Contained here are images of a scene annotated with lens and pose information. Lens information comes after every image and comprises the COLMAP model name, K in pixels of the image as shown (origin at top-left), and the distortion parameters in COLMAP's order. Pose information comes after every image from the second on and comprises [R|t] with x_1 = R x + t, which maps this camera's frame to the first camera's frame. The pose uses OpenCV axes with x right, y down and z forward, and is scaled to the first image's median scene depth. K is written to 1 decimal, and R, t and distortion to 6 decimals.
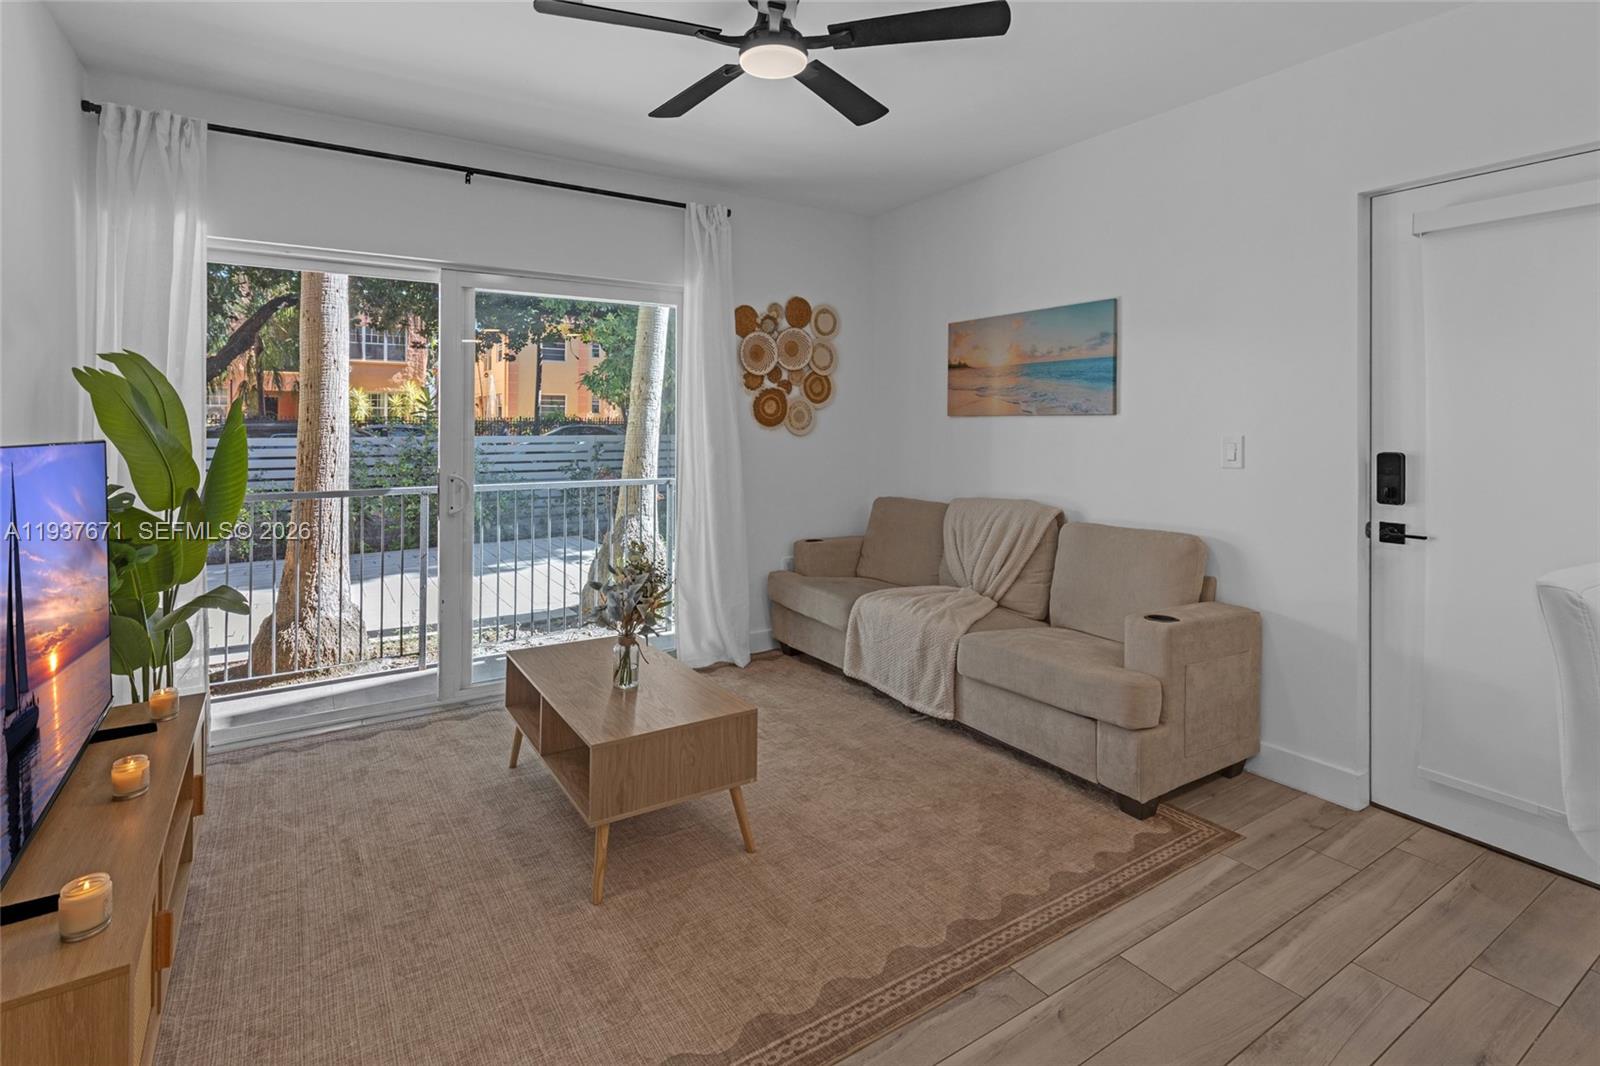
lens RADIAL K [[760.1, 0, 786.8], [0, 760.1, 414.3], [0, 0, 1]] dist [0.002382, -0.000108]
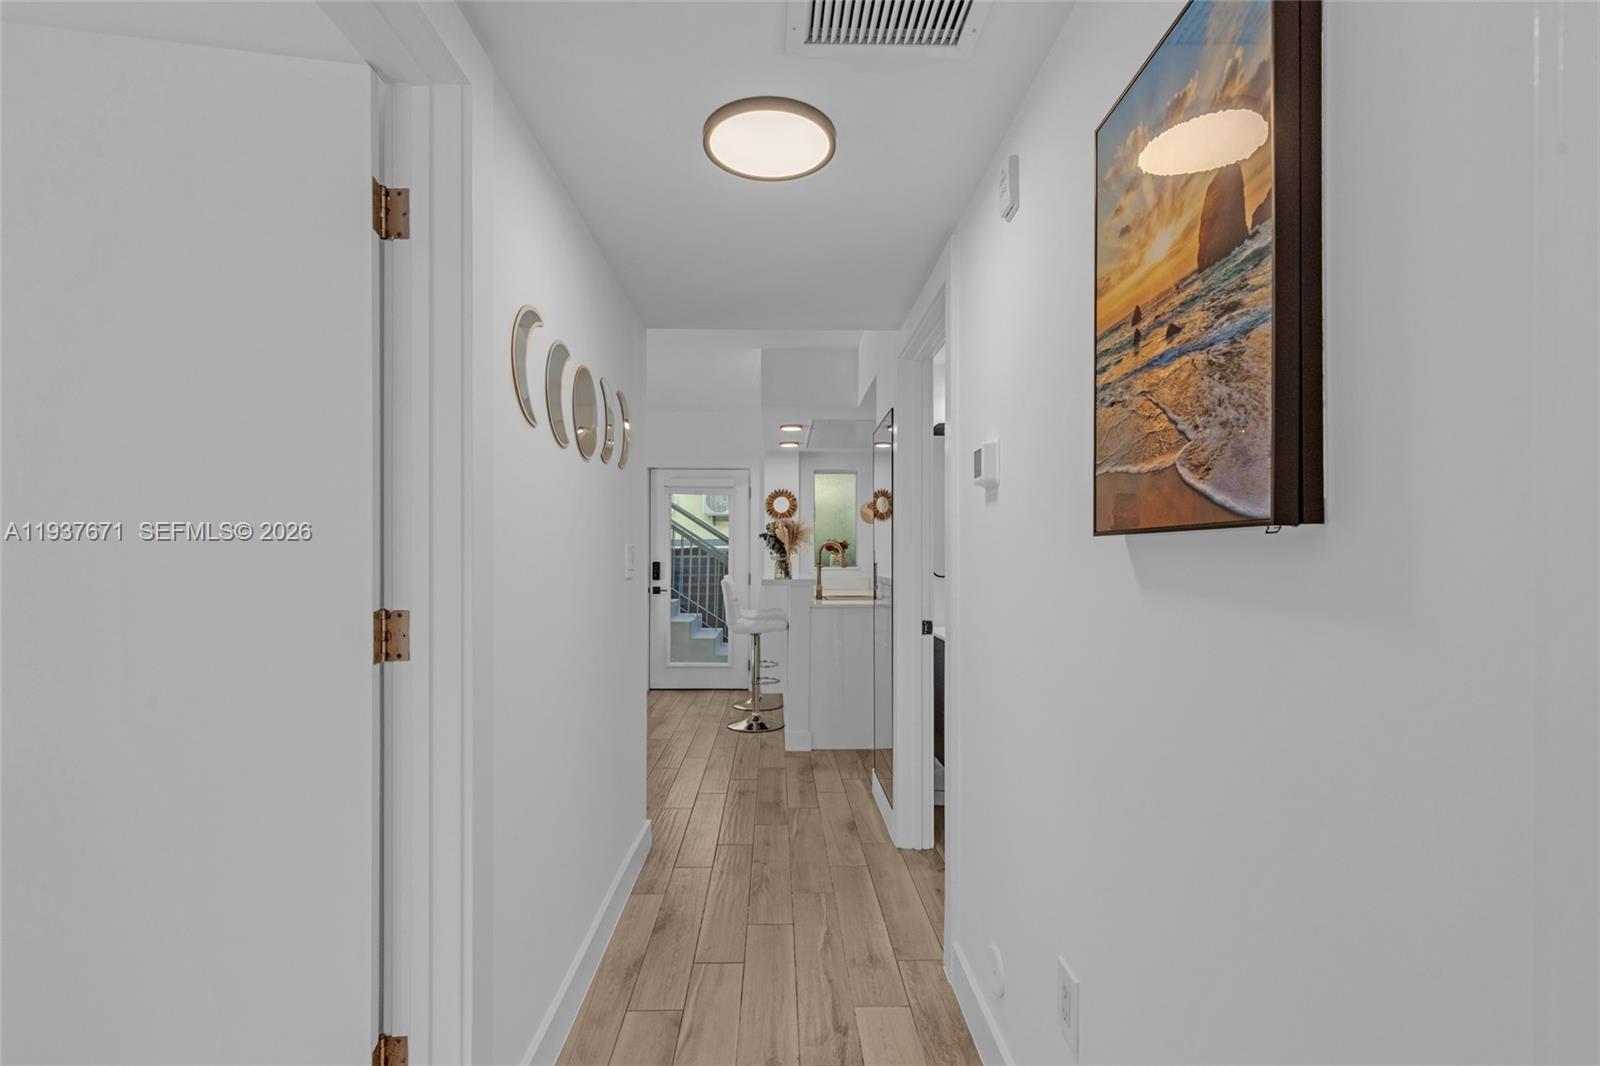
lens RADIAL K [[738.2, 0, 802.0], [0, 738.2, 528.6], [0, 0, 1]] dist [0.002393, 0.000142]
pose [[0.506327, 0.027593, 0.861900, -0.884249], [-0.007773, 0.999593, -0.027434, -0.000437], [-0.862307, 0.007191, 0.506335, -0.579236]]
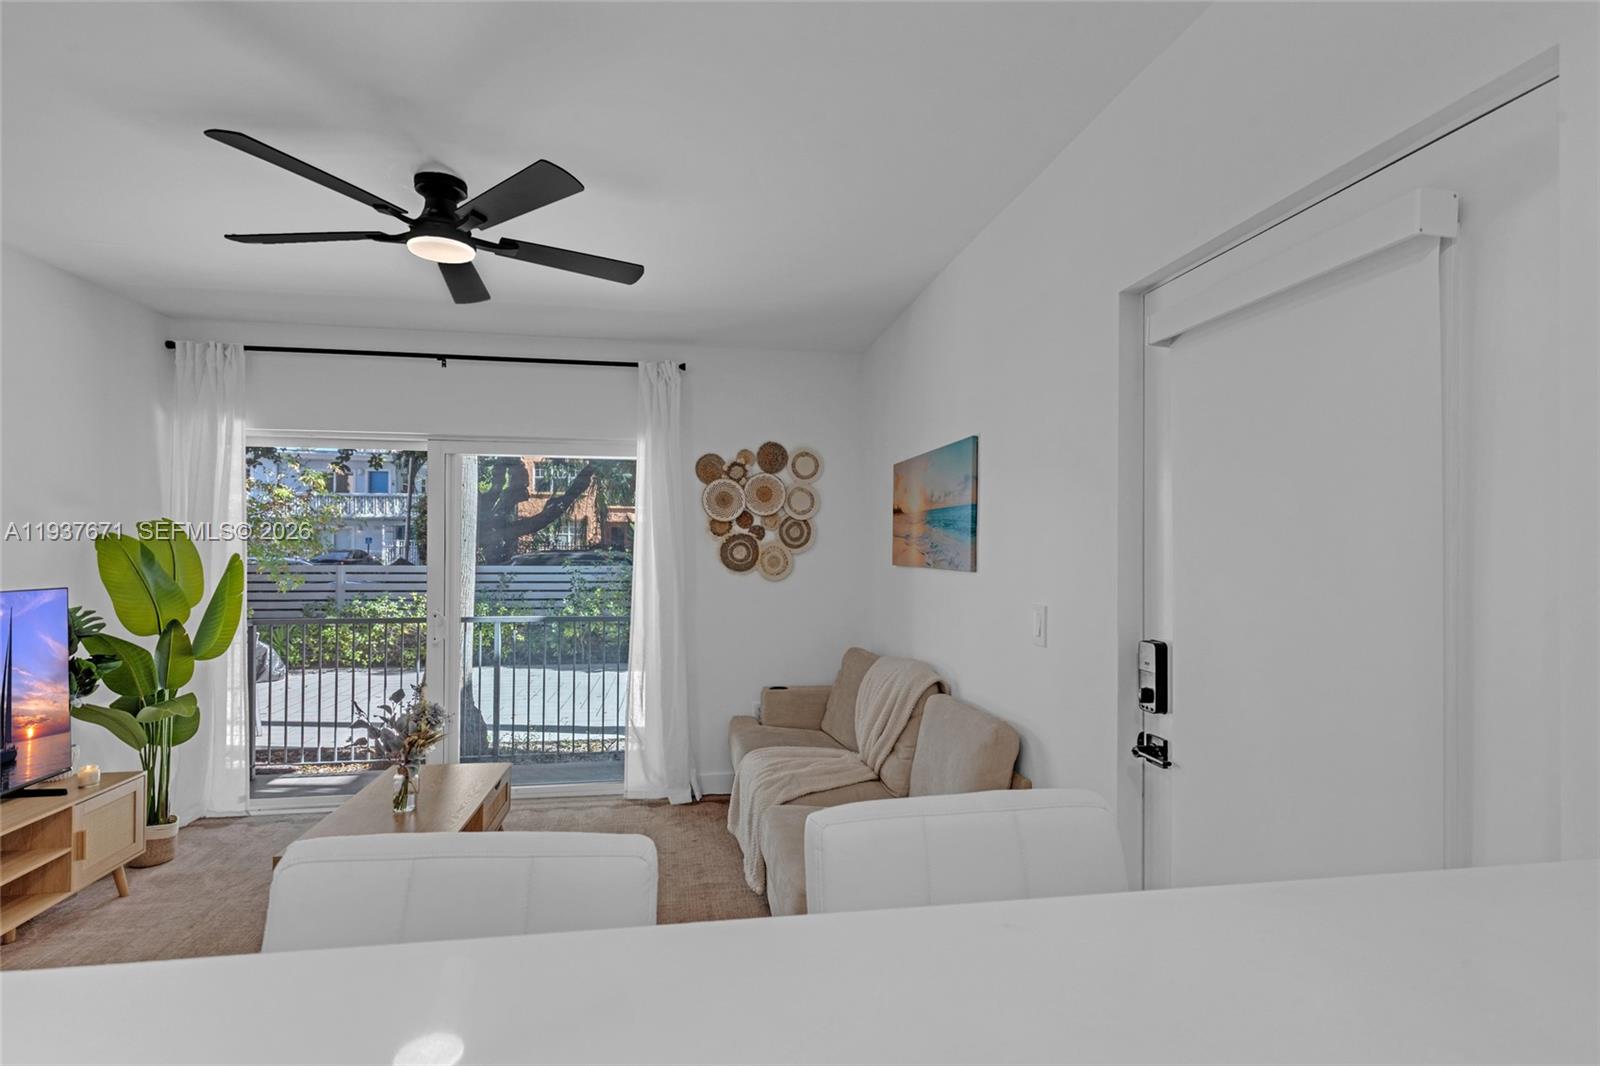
lens RADIAL K [[742.8, 0, 797.5], [0, 742.8, 540.7], [0, 0, 1]] dist [0.001216, 0.000066]
pose [[0.919615, 0.000734, -0.392820, 0.525348], [0.000423, 0.999996, 0.002857, -0.033638], [0.392821, -0.002793, 0.919611, 0.142394]]
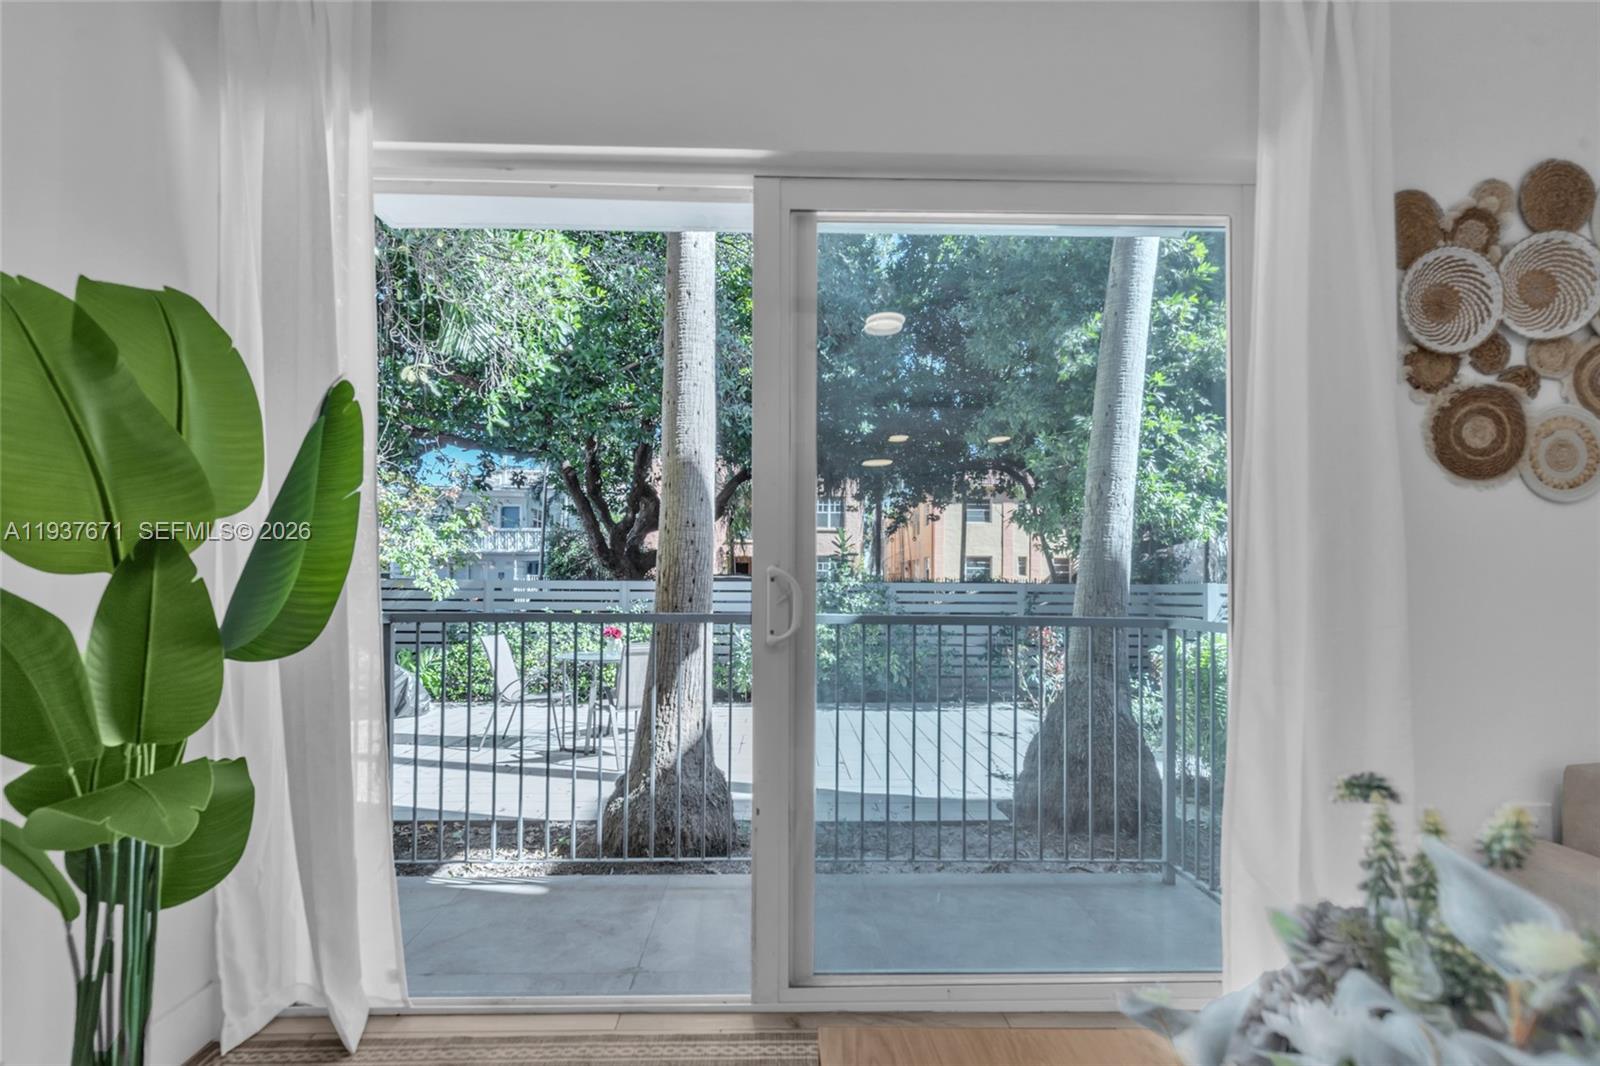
lens RADIAL K [[742.3, 0, 791.6], [0, 742.3, 579.6], [0, 0, 1]] dist [0.002387, 0.000254]
pose [[0.854471, -0.004958, -0.519476, -0.156831], [0.003139, 0.999985, -0.004382, 0.085047], [0.519490, 0.002114, 0.854474, 0.553321]]
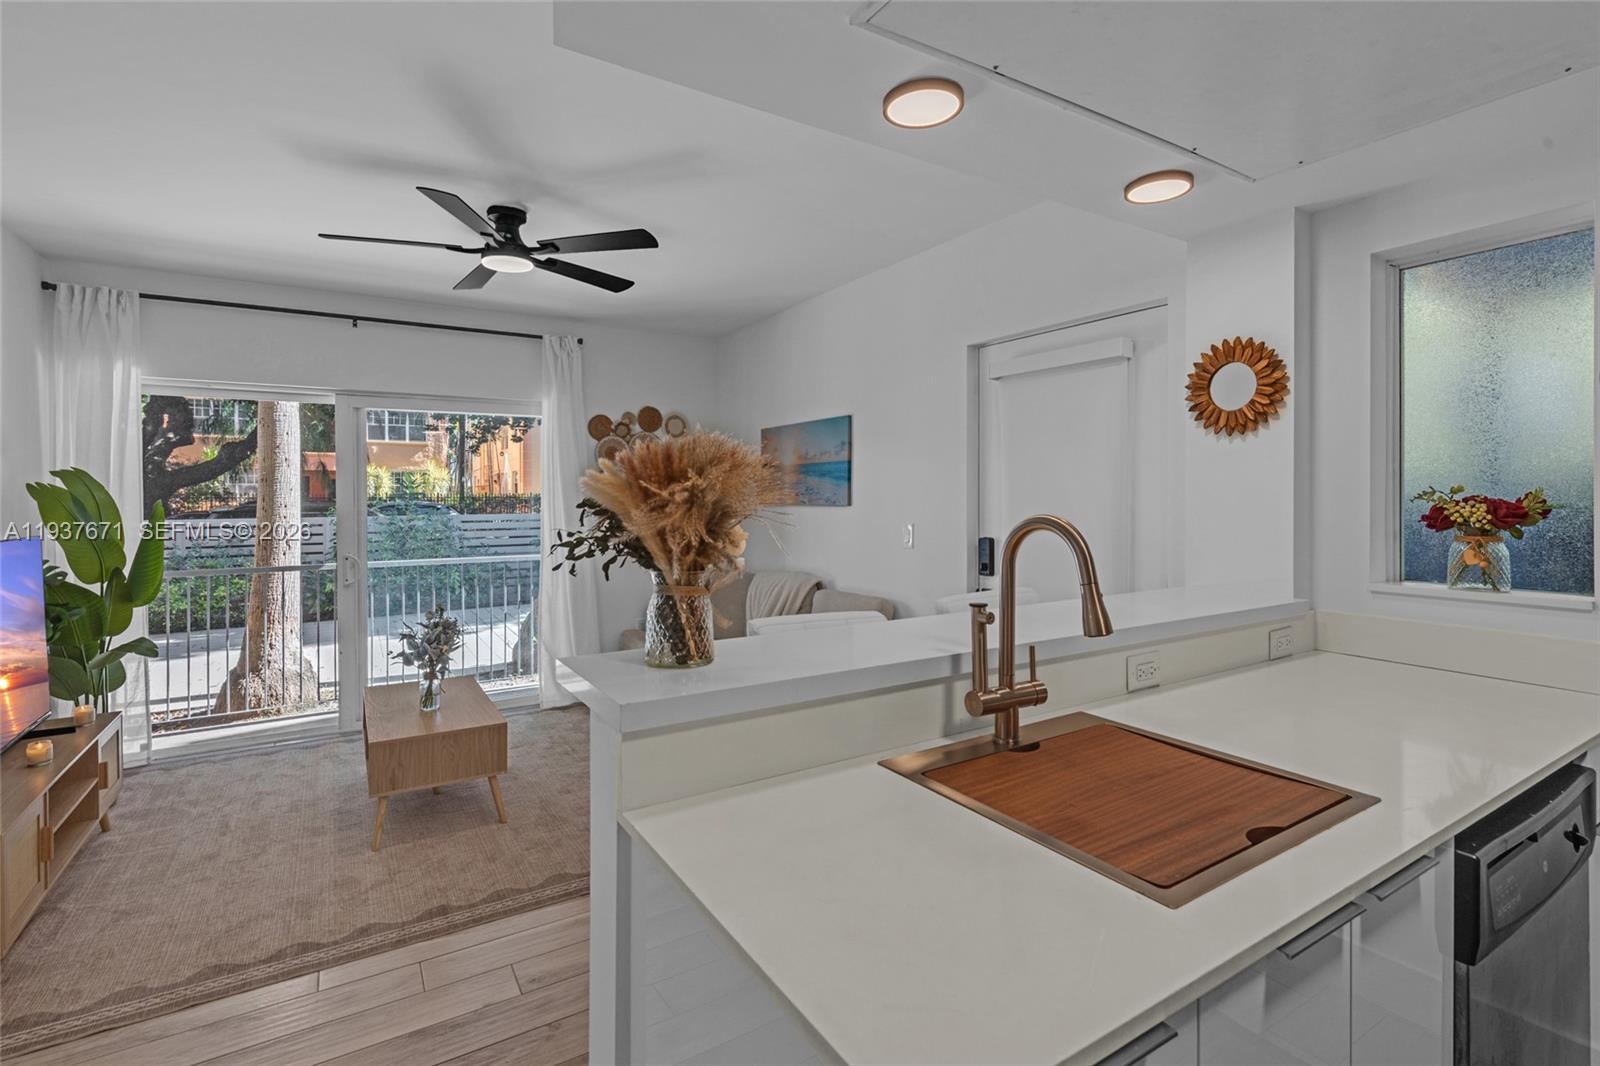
lens RADIAL K [[732.6, 0, 793.8], [0, 732.6, 497.3], [0, 0, 1]] dist [0.000762, 0.000219]
pose [[0.999821, -0.005660, -0.018073, 0.327453], [0.005923, 0.999876, 0.014567, -0.029476], [0.017989, -0.014672, 0.999731, -0.216169]]
